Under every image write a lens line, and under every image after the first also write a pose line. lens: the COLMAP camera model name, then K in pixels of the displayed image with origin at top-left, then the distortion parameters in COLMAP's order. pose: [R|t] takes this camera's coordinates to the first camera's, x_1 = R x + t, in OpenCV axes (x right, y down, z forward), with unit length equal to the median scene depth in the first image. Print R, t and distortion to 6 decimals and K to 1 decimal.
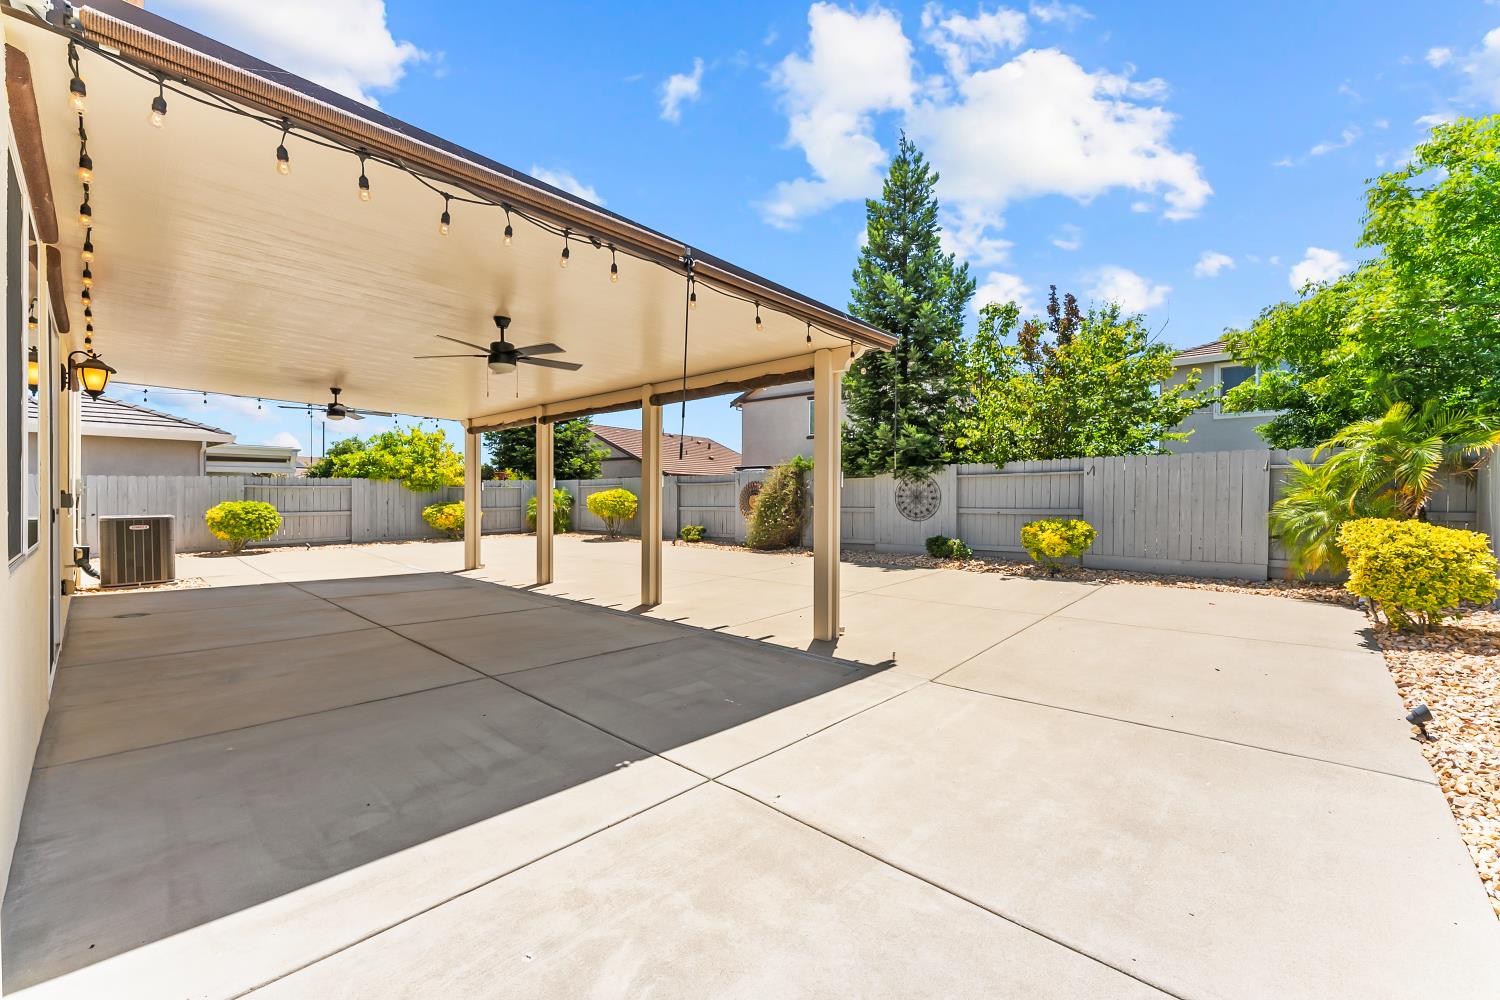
lens RADIAL K [[592.0, 0, 746.1], [0, 592.0, 503.3], [0, 0, 1]] dist [-0.000618, 0.000191]
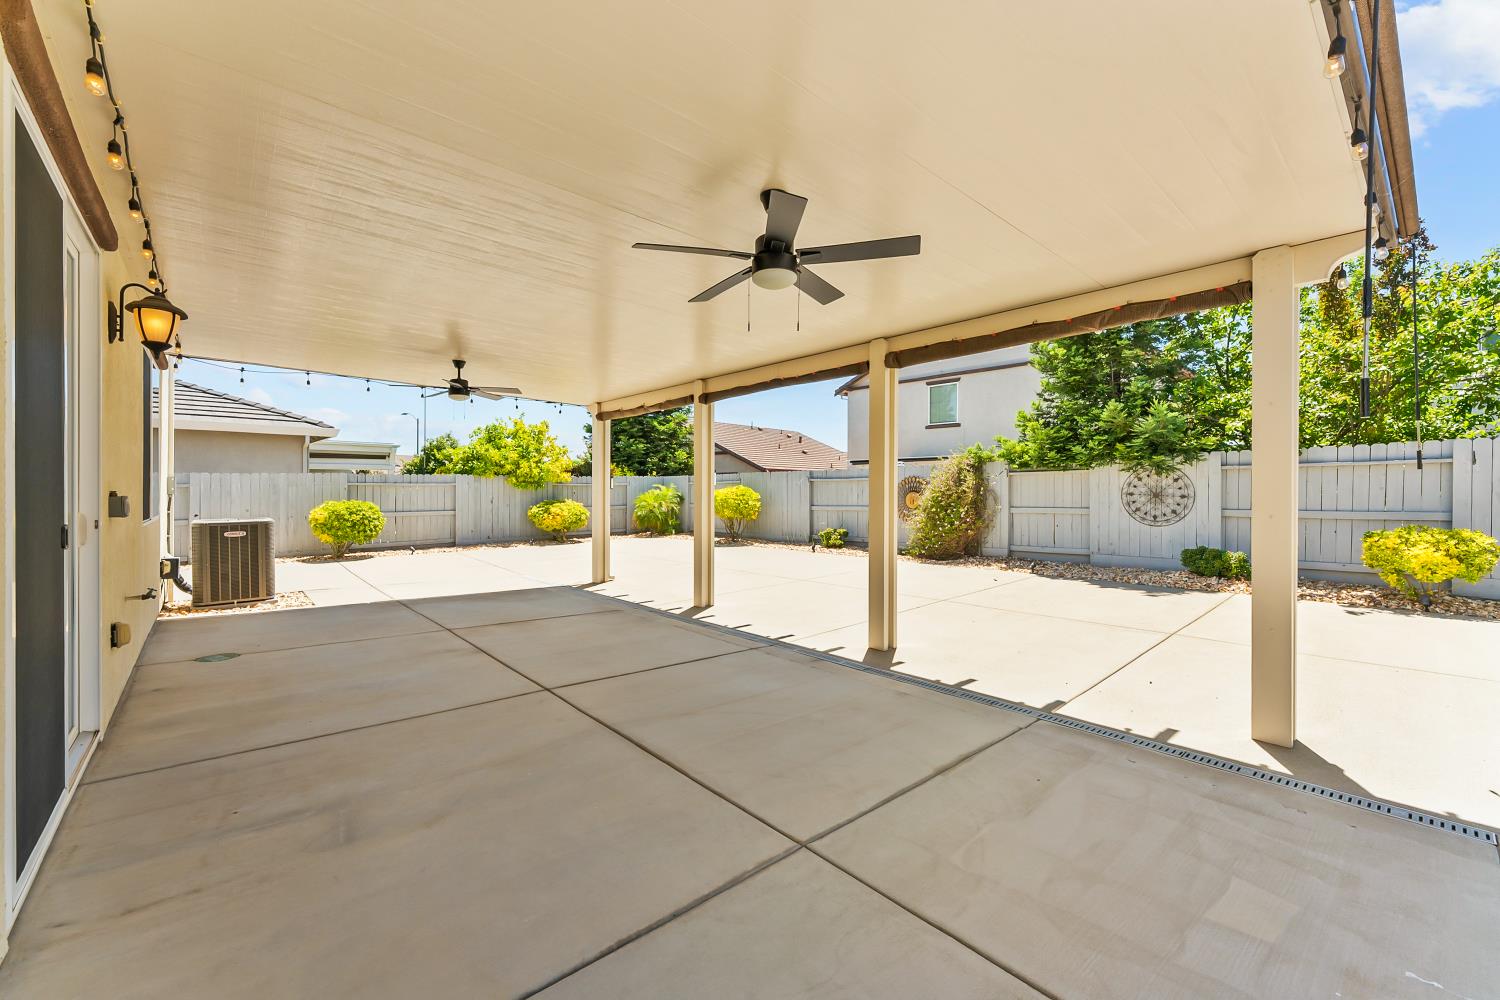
lens RADIAL K [[595.8, 0, 749.6], [0, 595.8, 499.4], [0, 0, 1]] dist [-0.001633, -0.000325]
pose [[0.994675, -0.000340, -0.103061, -0.158450], [0.000338, 1.000000, -0.000033, -0.005253], [0.103061, -0.000002, 0.994675, 0.174562]]
